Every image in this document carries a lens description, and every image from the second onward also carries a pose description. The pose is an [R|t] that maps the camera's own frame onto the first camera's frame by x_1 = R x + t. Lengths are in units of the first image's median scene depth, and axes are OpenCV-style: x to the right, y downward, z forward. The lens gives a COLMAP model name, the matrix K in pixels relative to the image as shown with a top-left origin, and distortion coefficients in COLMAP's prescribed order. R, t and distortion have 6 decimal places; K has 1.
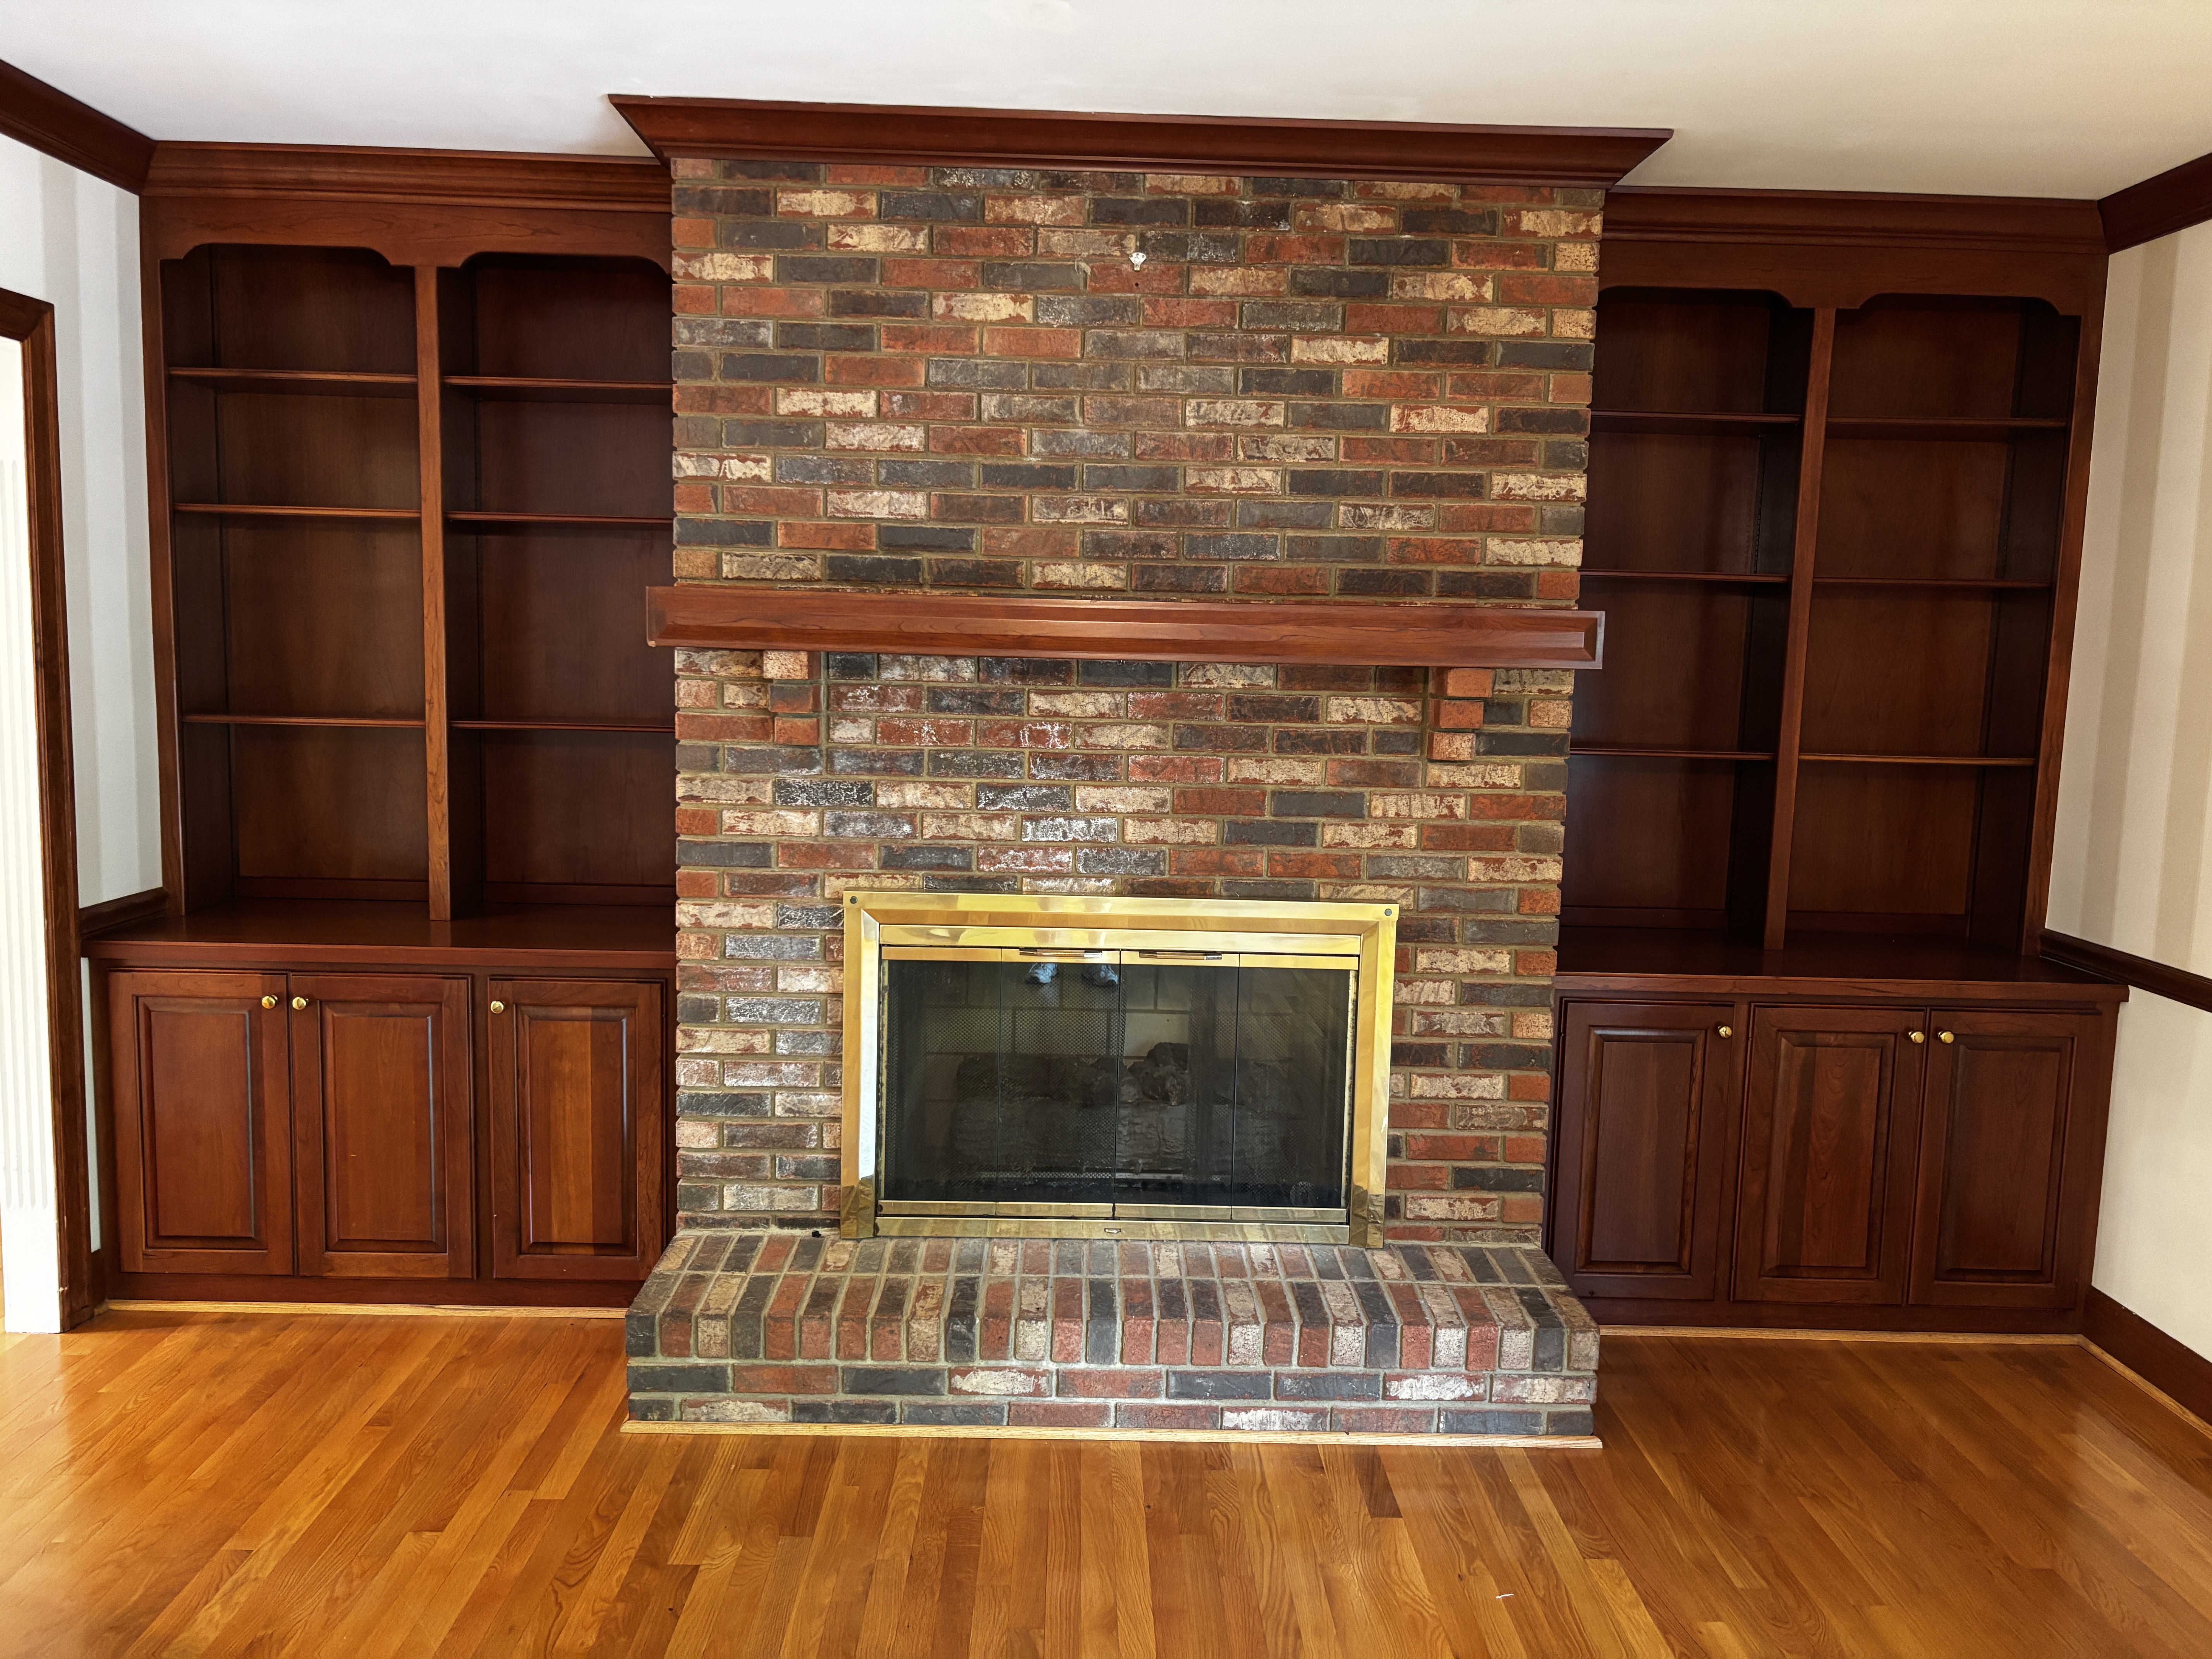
lens RADIAL K [[1646.6, 0, 1129.5], [0, 1646.6, 836.2], [0, 0, 1]] dist [0.093671, -0.262623]
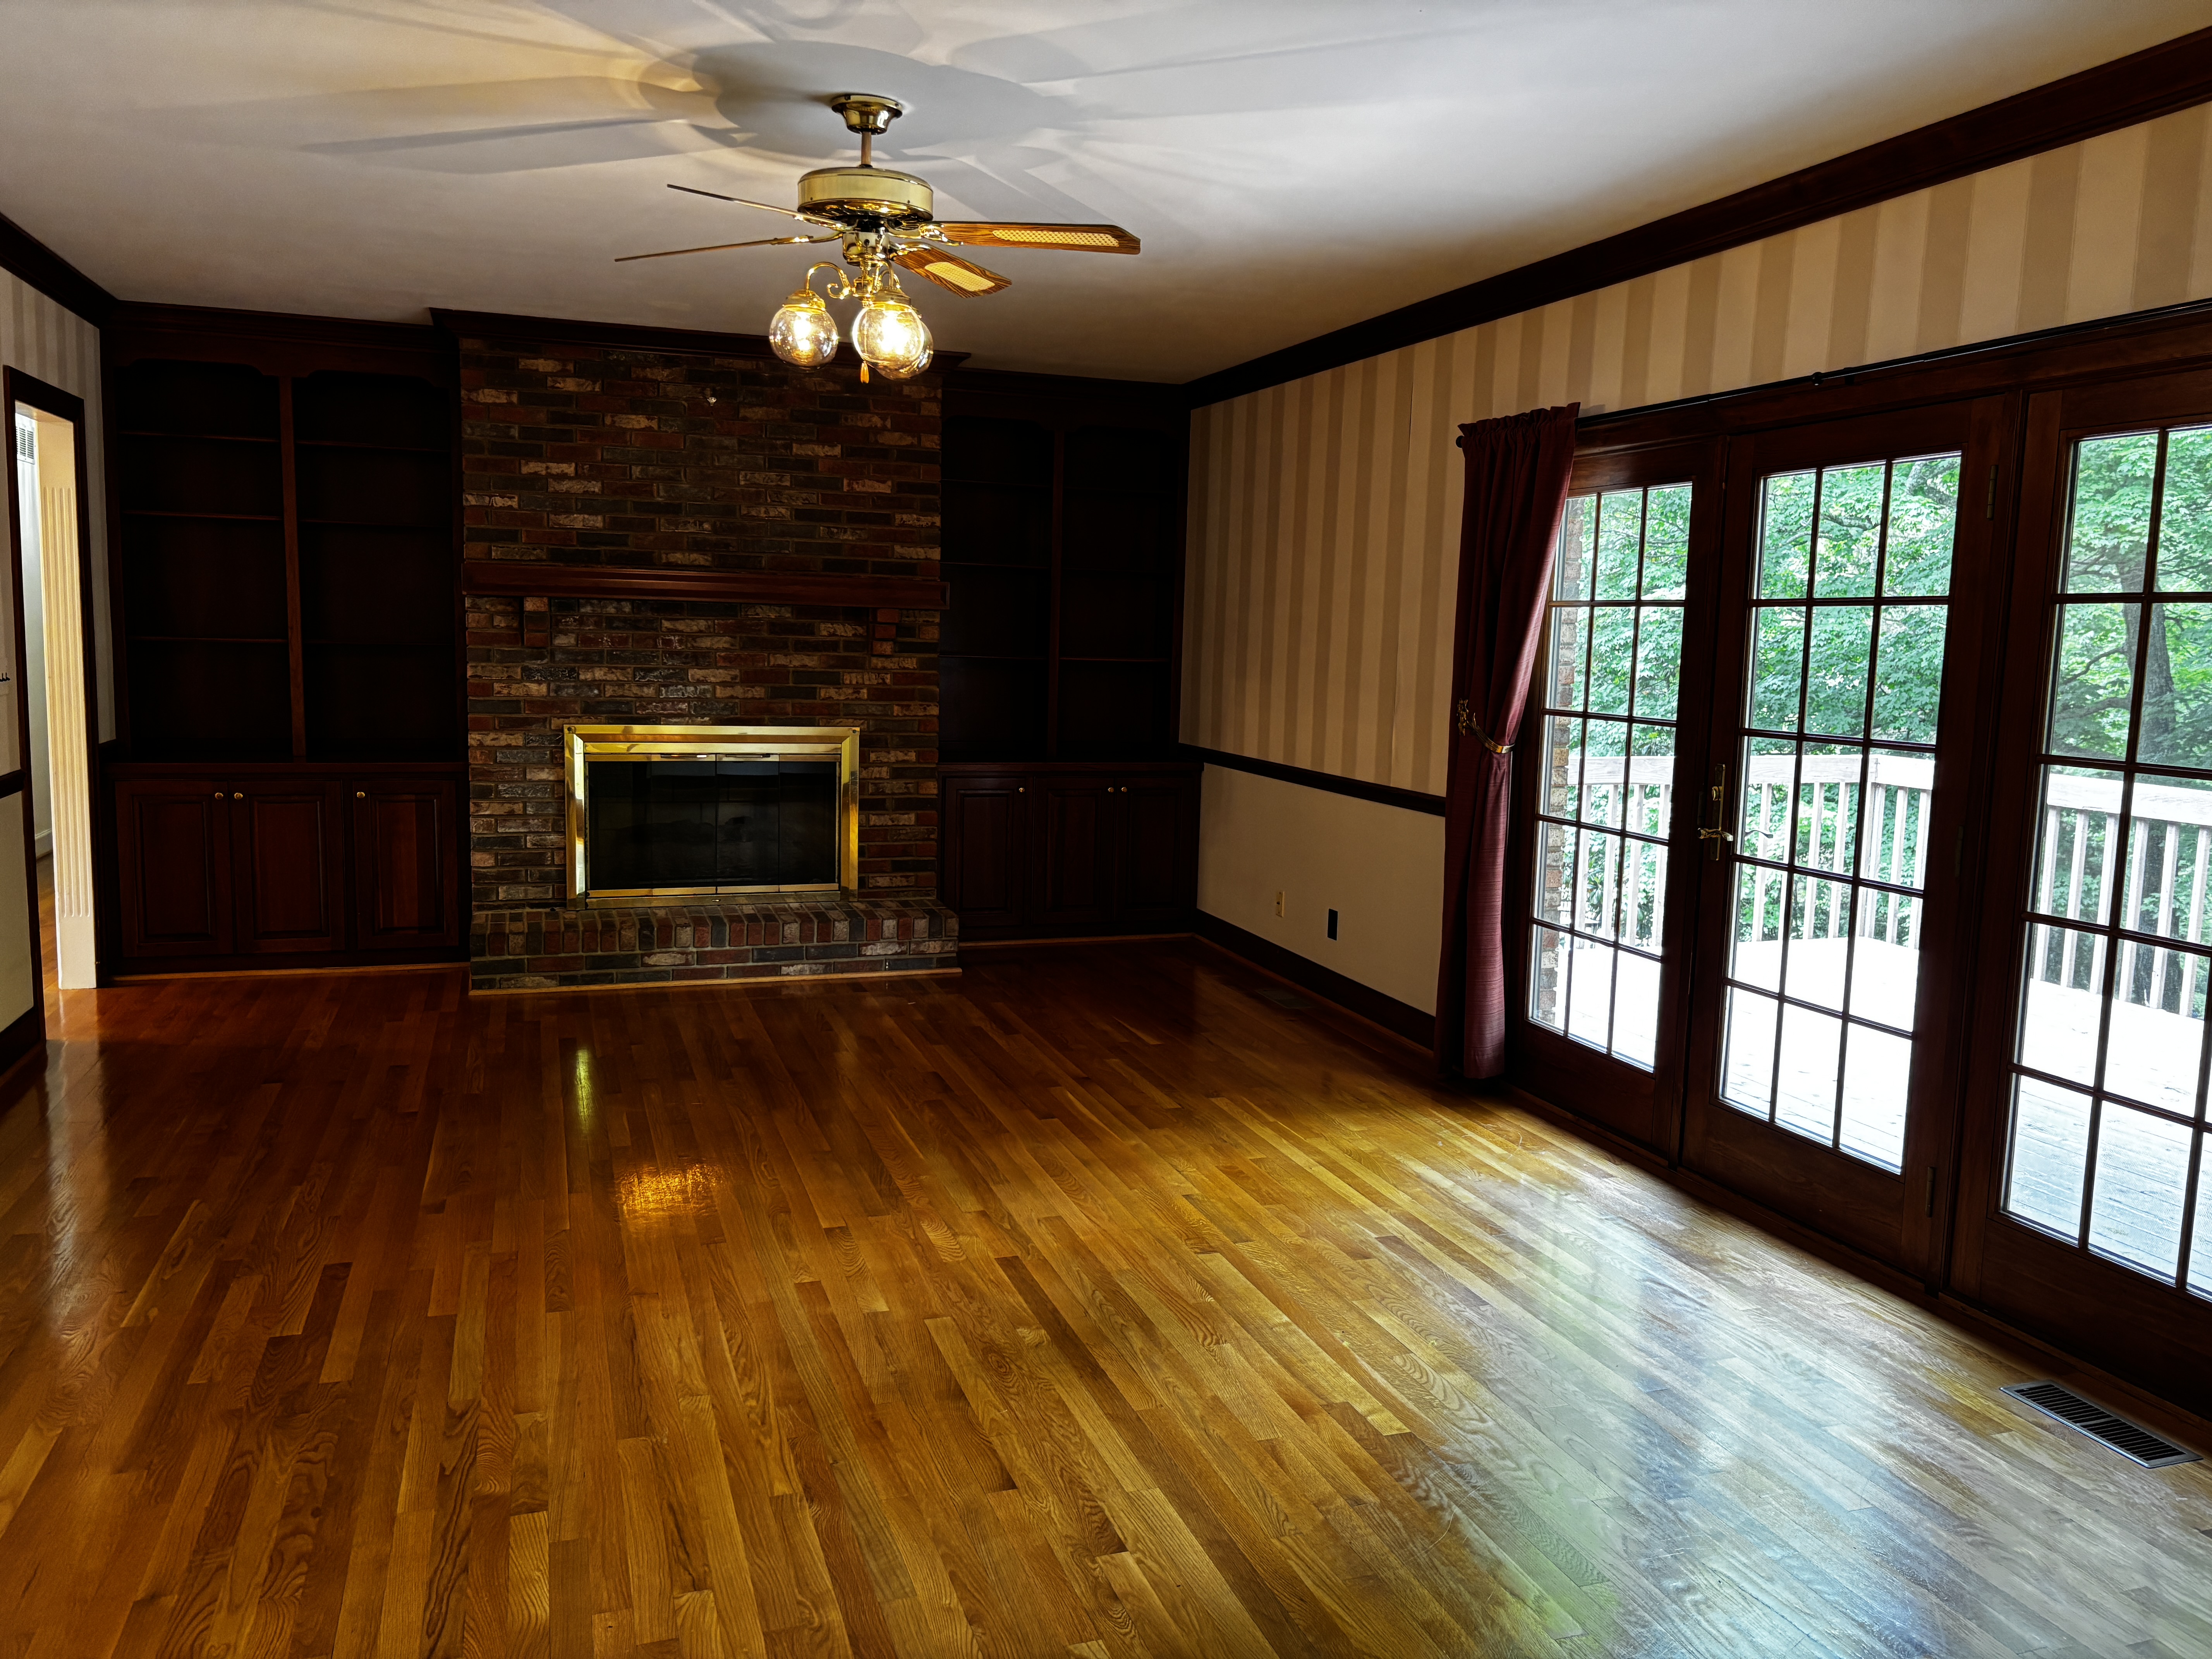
lens RADIAL K [[1650.8, 0, 1130.4], [0, 1650.8, 839.0], [0, 0, 1]] dist [0.092758, -0.257177]
pose [[0.952408, -0.040410, 0.302136, -0.137713], [0.035048, 0.999118, 0.023147, 0.145155], [-0.302804, -0.011456, 0.952984, -1.032843]]
